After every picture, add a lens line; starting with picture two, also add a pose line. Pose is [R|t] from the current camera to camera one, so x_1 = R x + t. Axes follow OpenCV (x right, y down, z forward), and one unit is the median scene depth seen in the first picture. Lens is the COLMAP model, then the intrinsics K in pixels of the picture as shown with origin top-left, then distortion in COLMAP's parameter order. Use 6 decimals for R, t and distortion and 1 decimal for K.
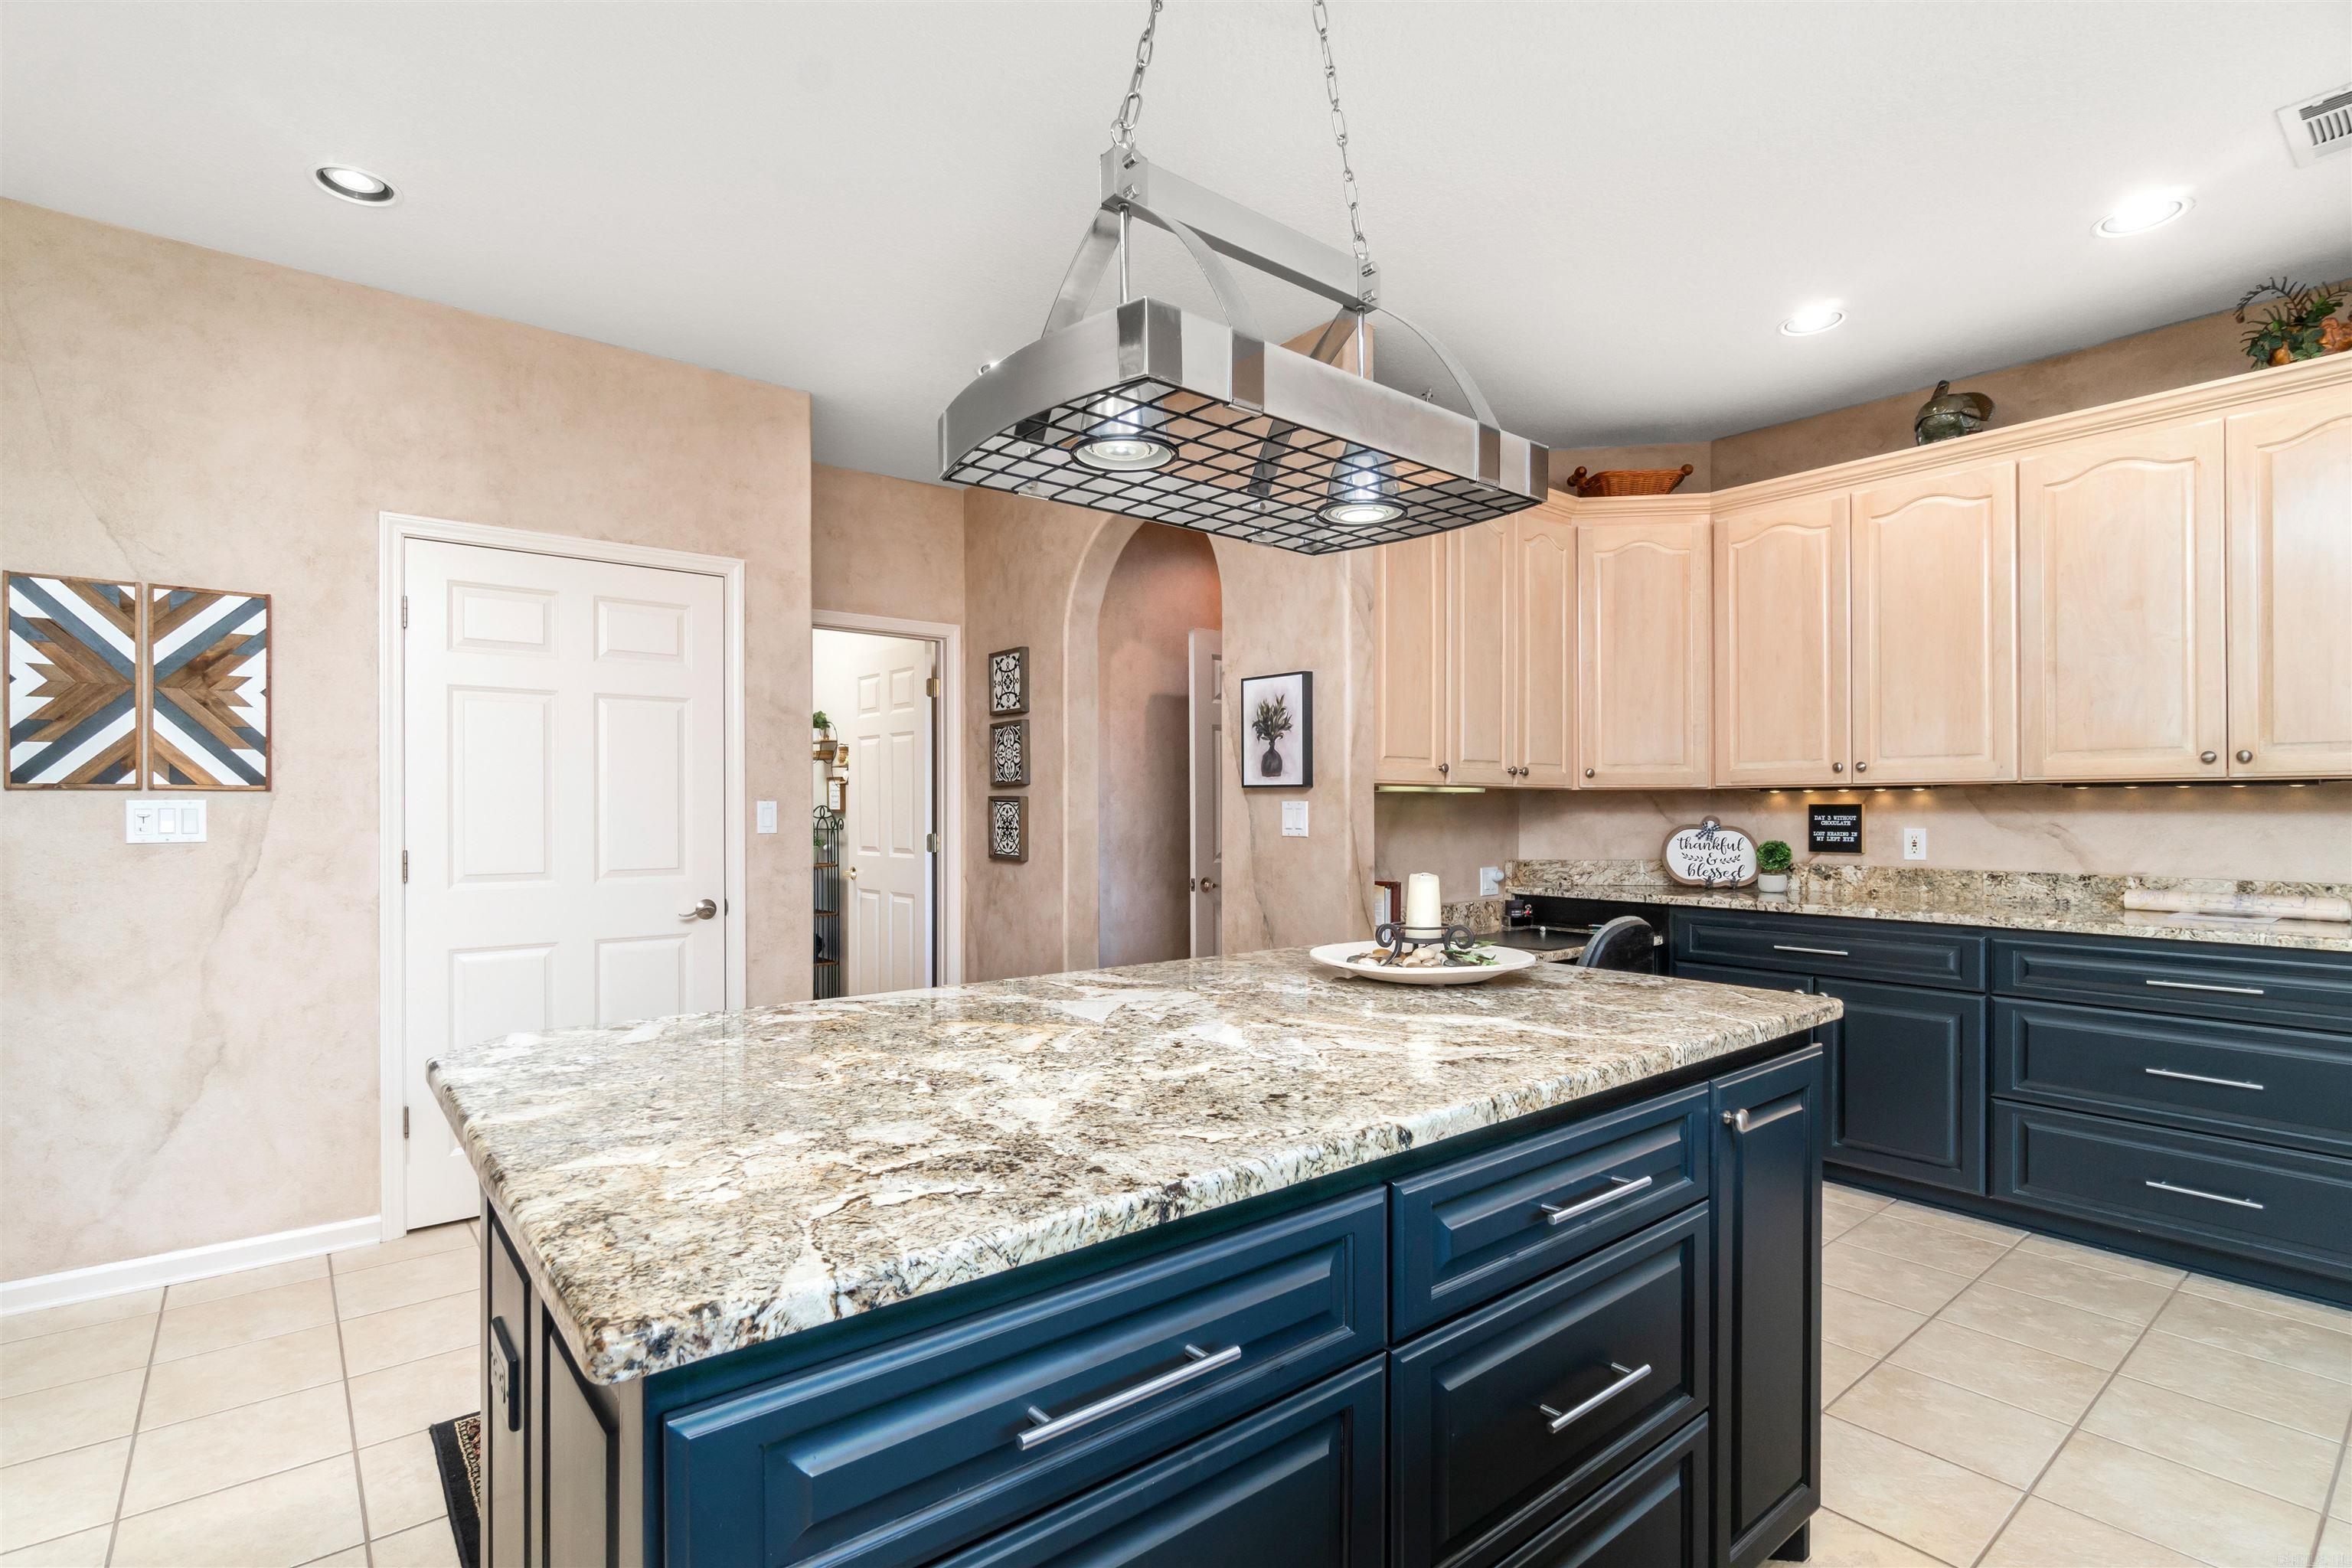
lens RADIAL K [[1102.1, 0, 1144.2], [0, 1102.1, 807.4], [0, 0, 1]] dist [-0.002442, 0.000678]
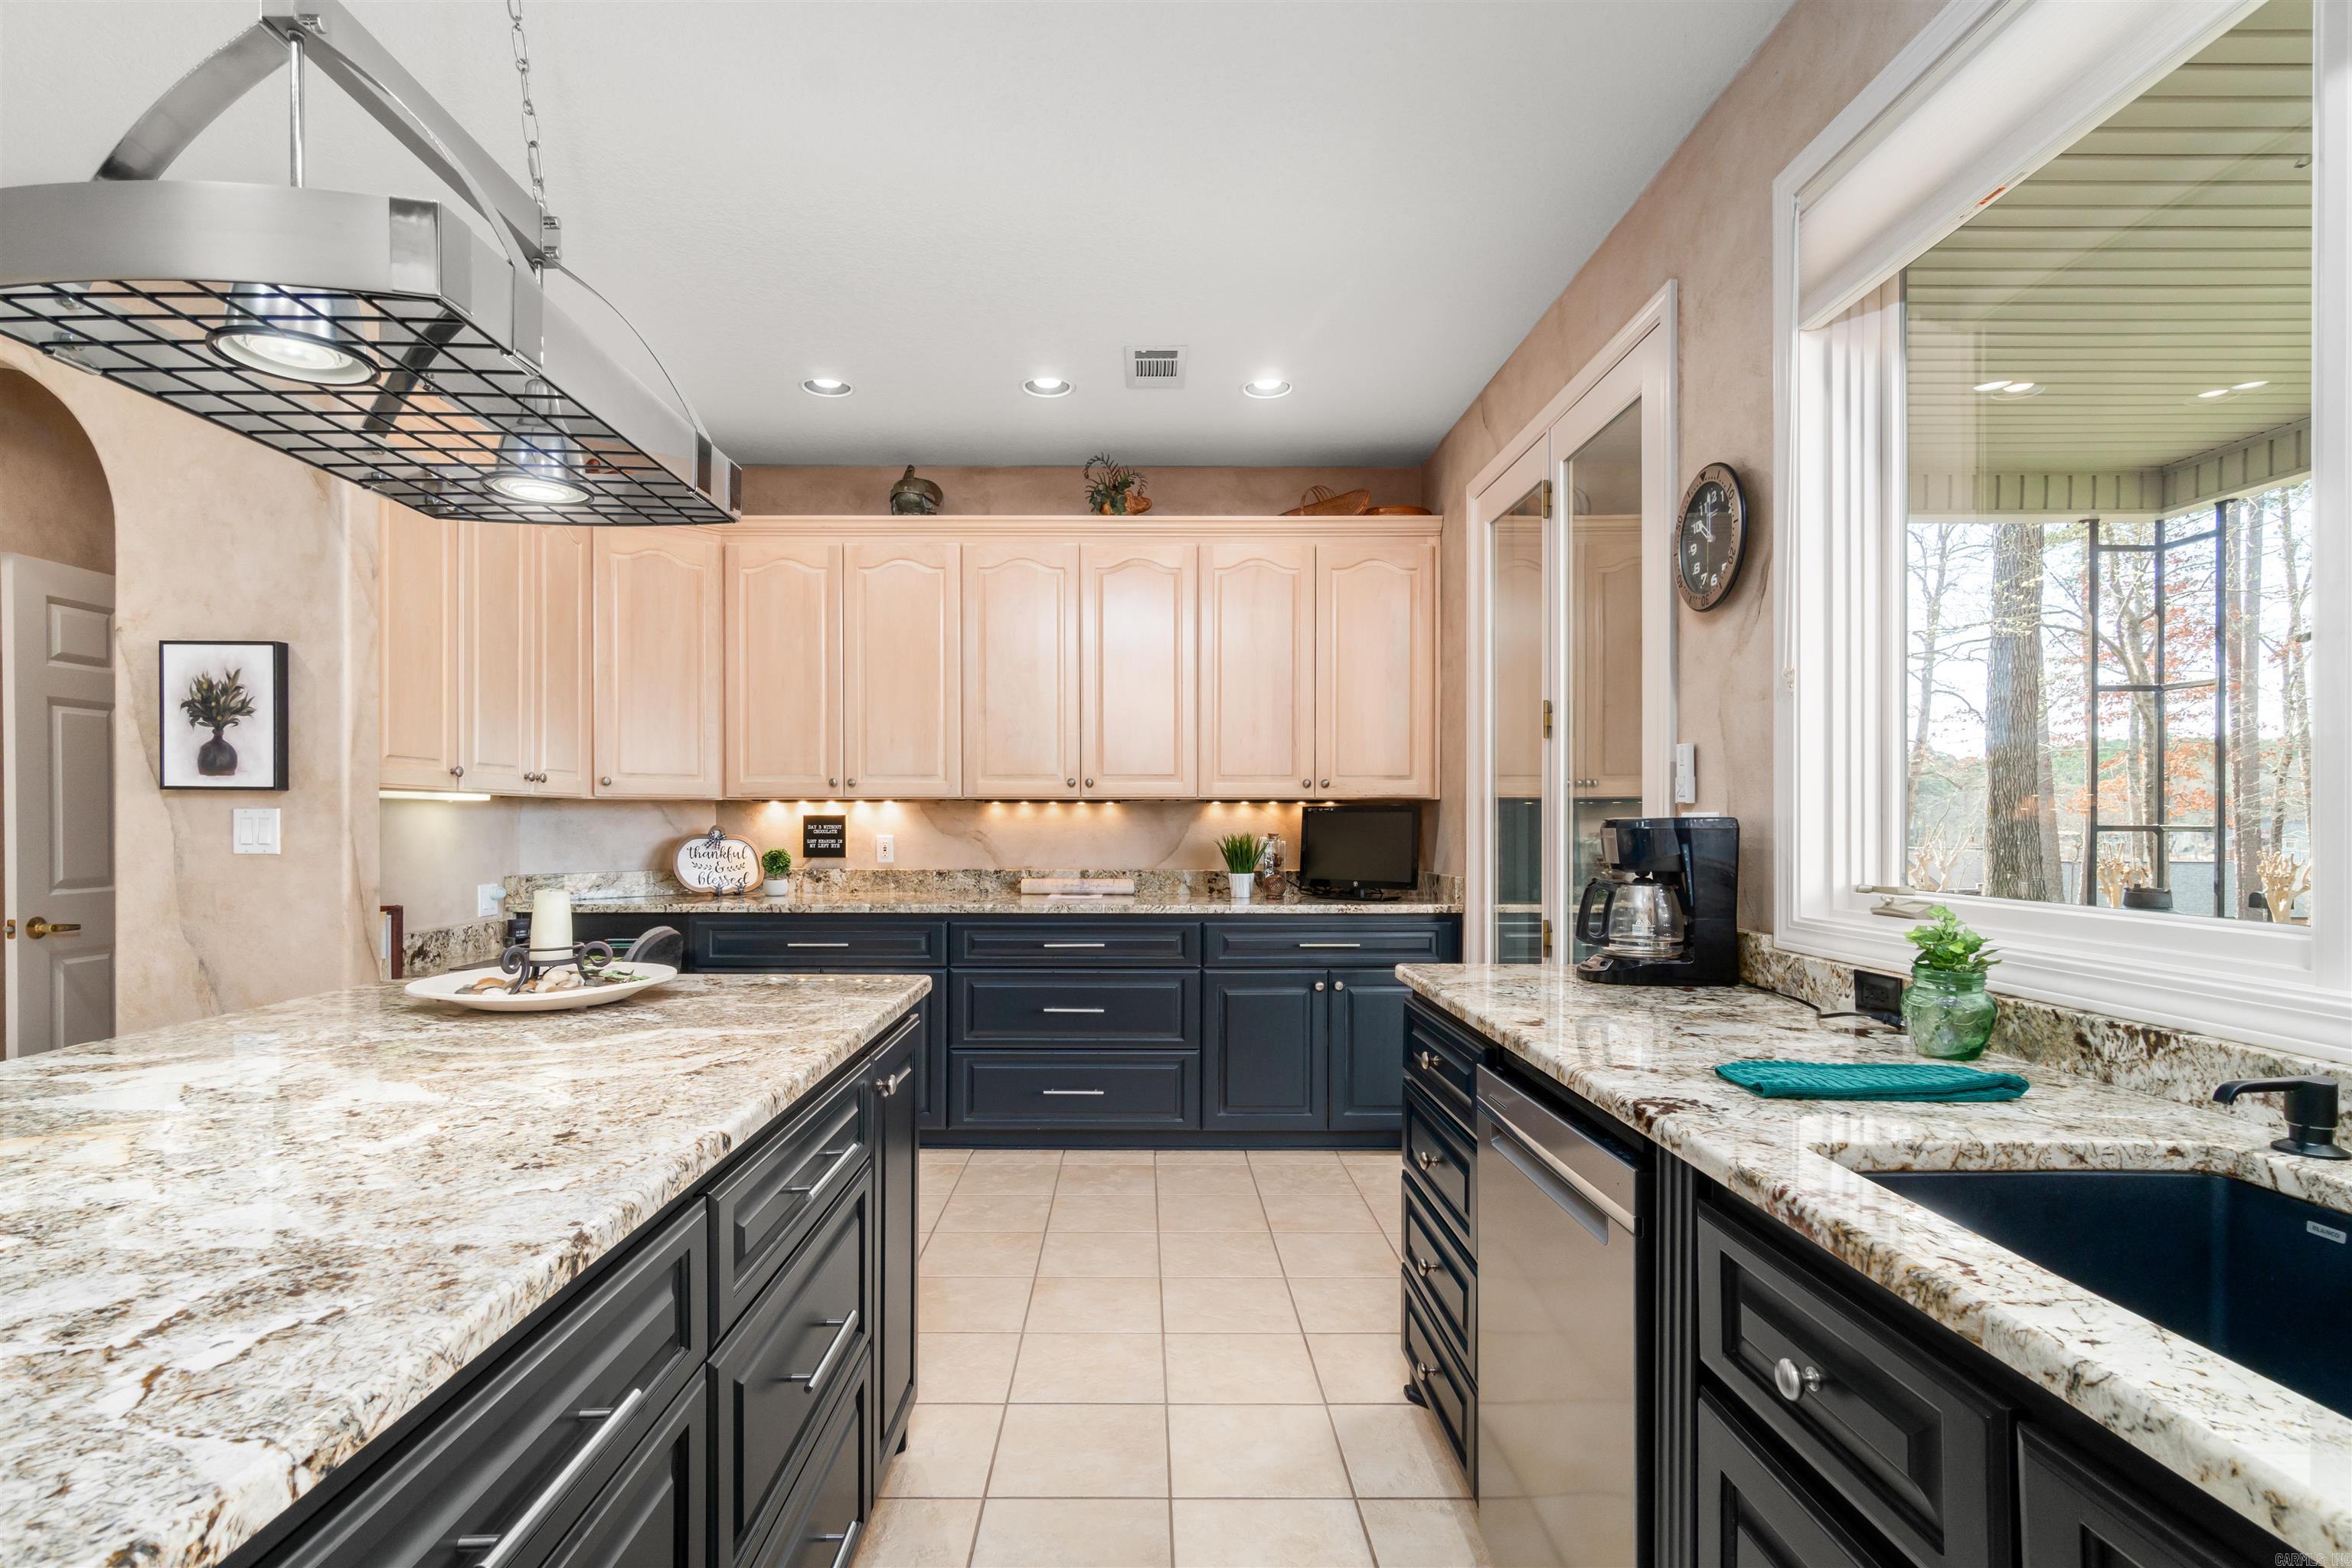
lens RADIAL K [[1143.4, 0, 1145.2], [0, 1143.4, 822.9], [0, 0, 1]] dist [-0.000092, 0.000501]
pose [[0.622090, -0.001392, 0.782944, -0.187739], [-0.002377, 0.999990, 0.003667, 0.000412], [-0.782942, -0.004142, 0.622081, 0.024936]]
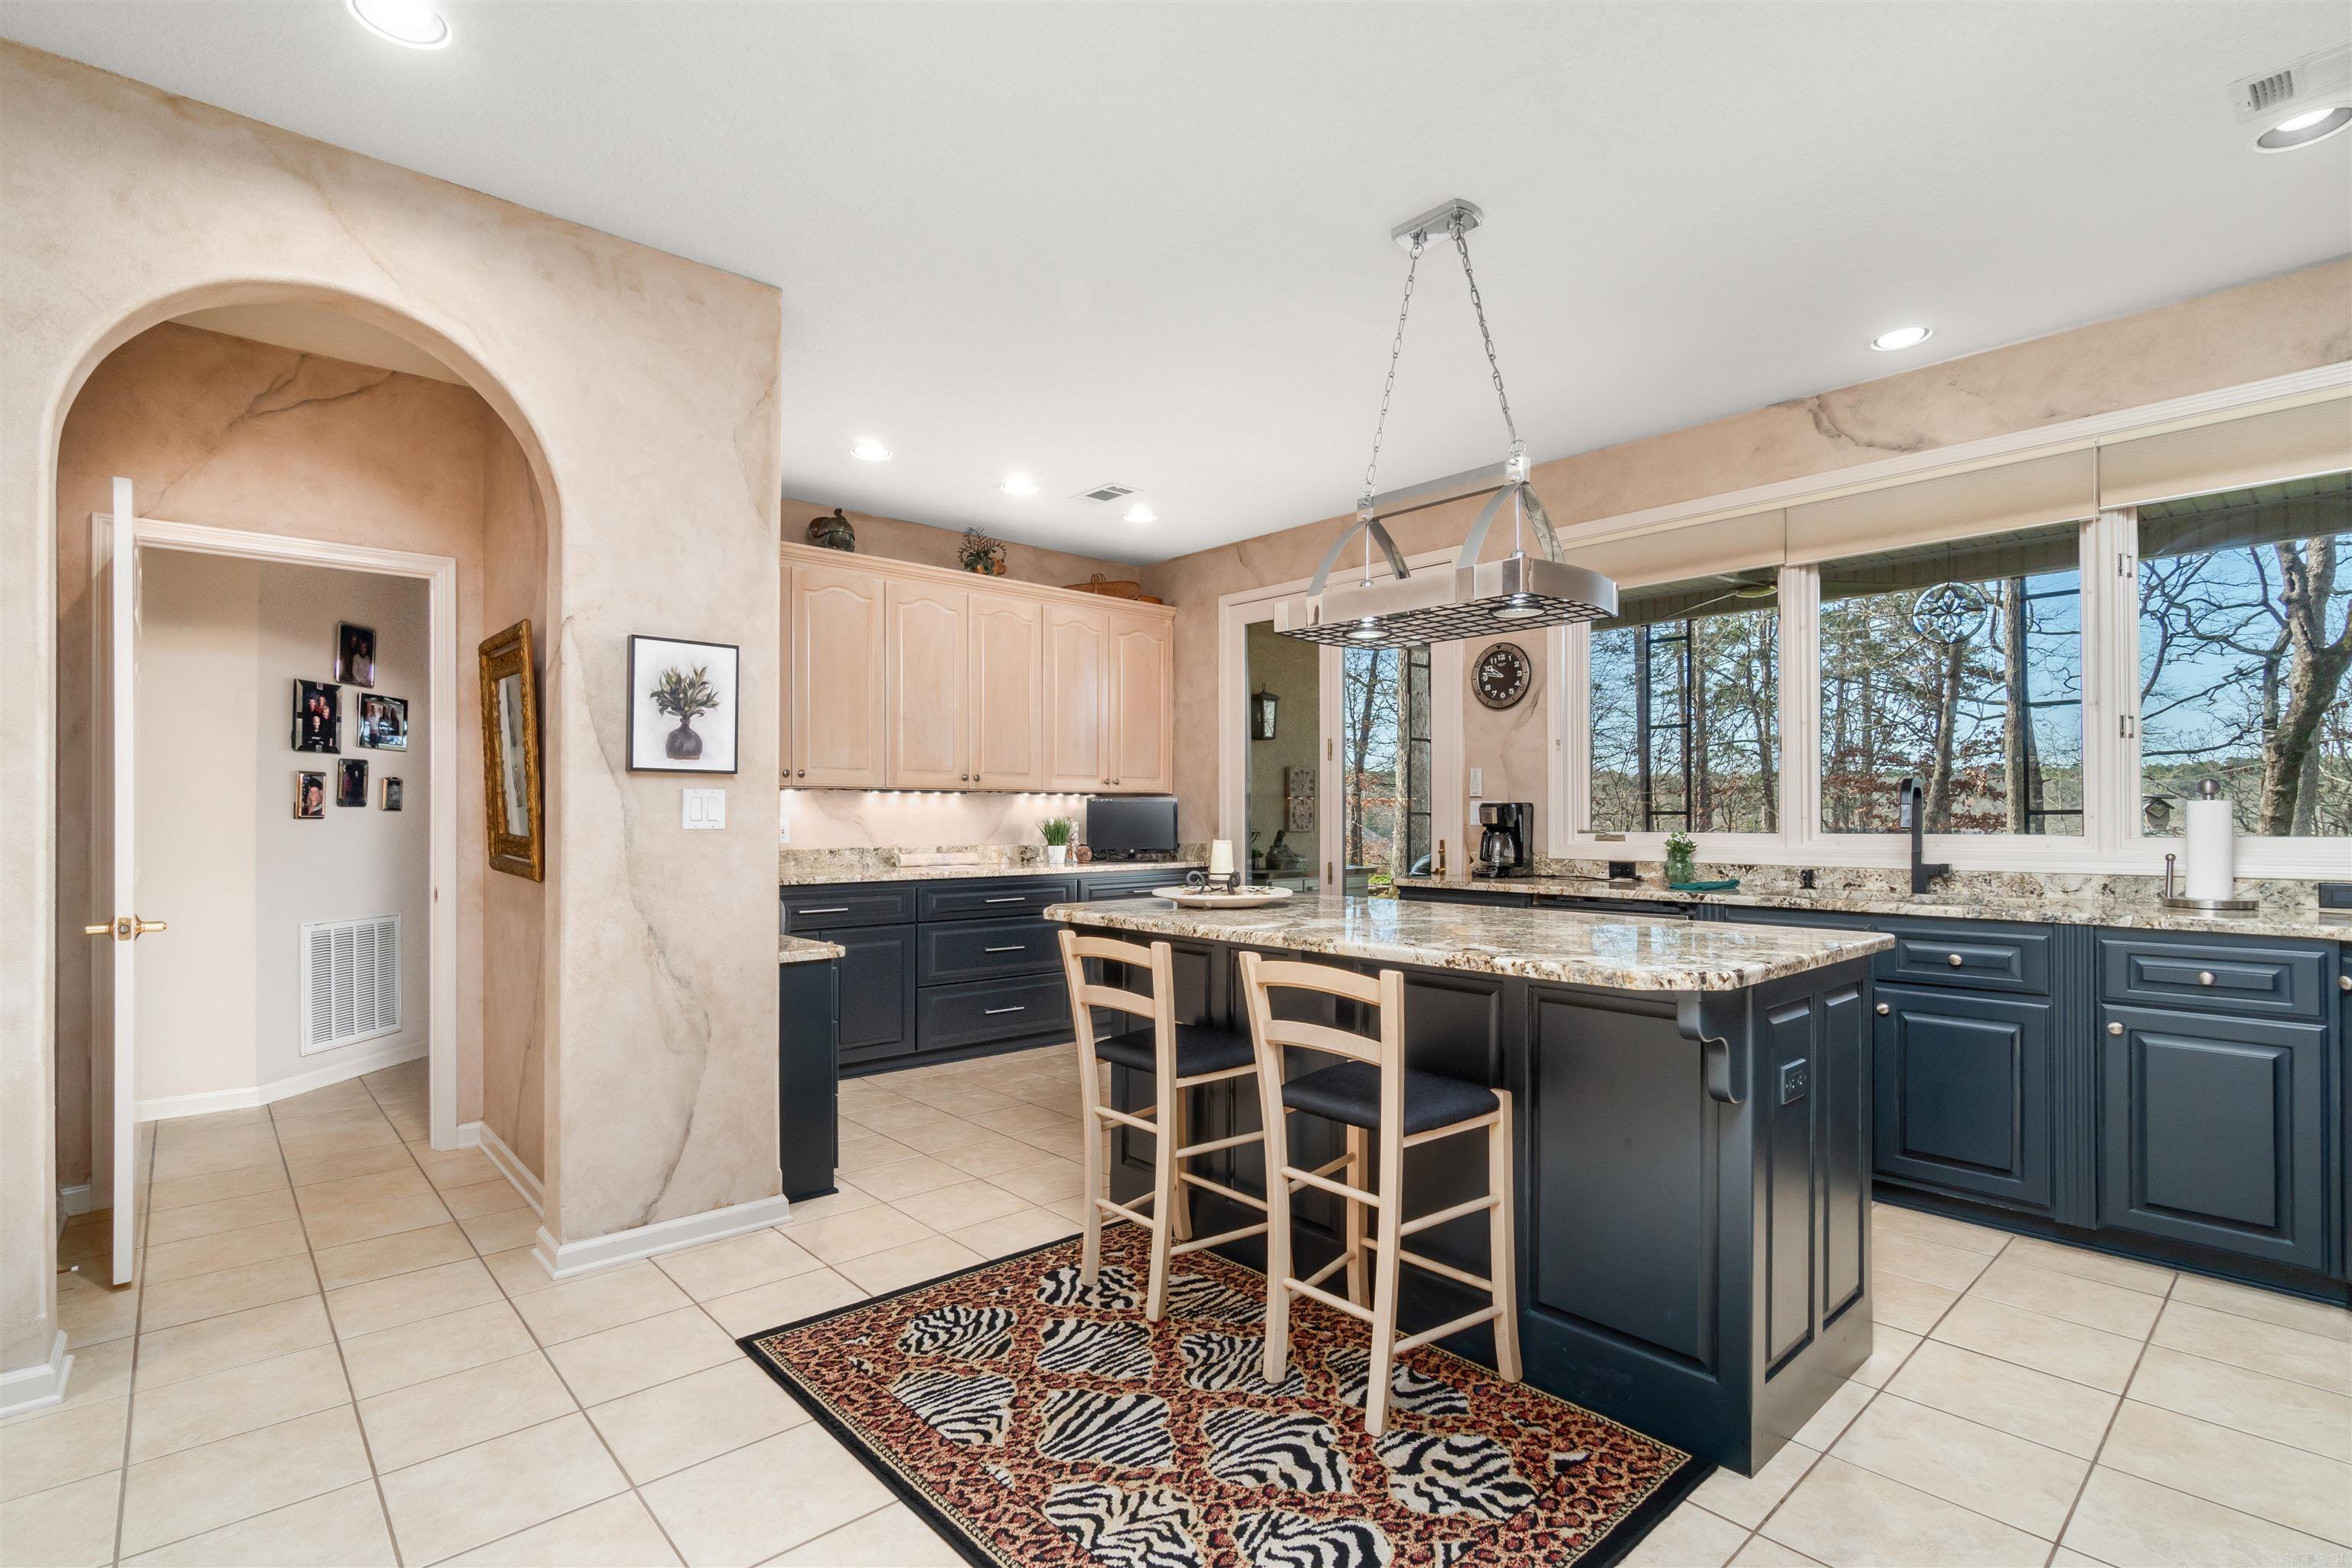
lens RADIAL K [[1102.1, 0, 1144.2], [0, 1102.1, 807.4], [0, 0, 1]] dist [-0.002442, 0.000678]
pose [[-0.048579, 0.008297, 0.998785, -1.375254], [-0.000670, 0.999965, -0.008340, 0.029448], [-0.998819, -0.001075, -0.048572, 1.253676]]
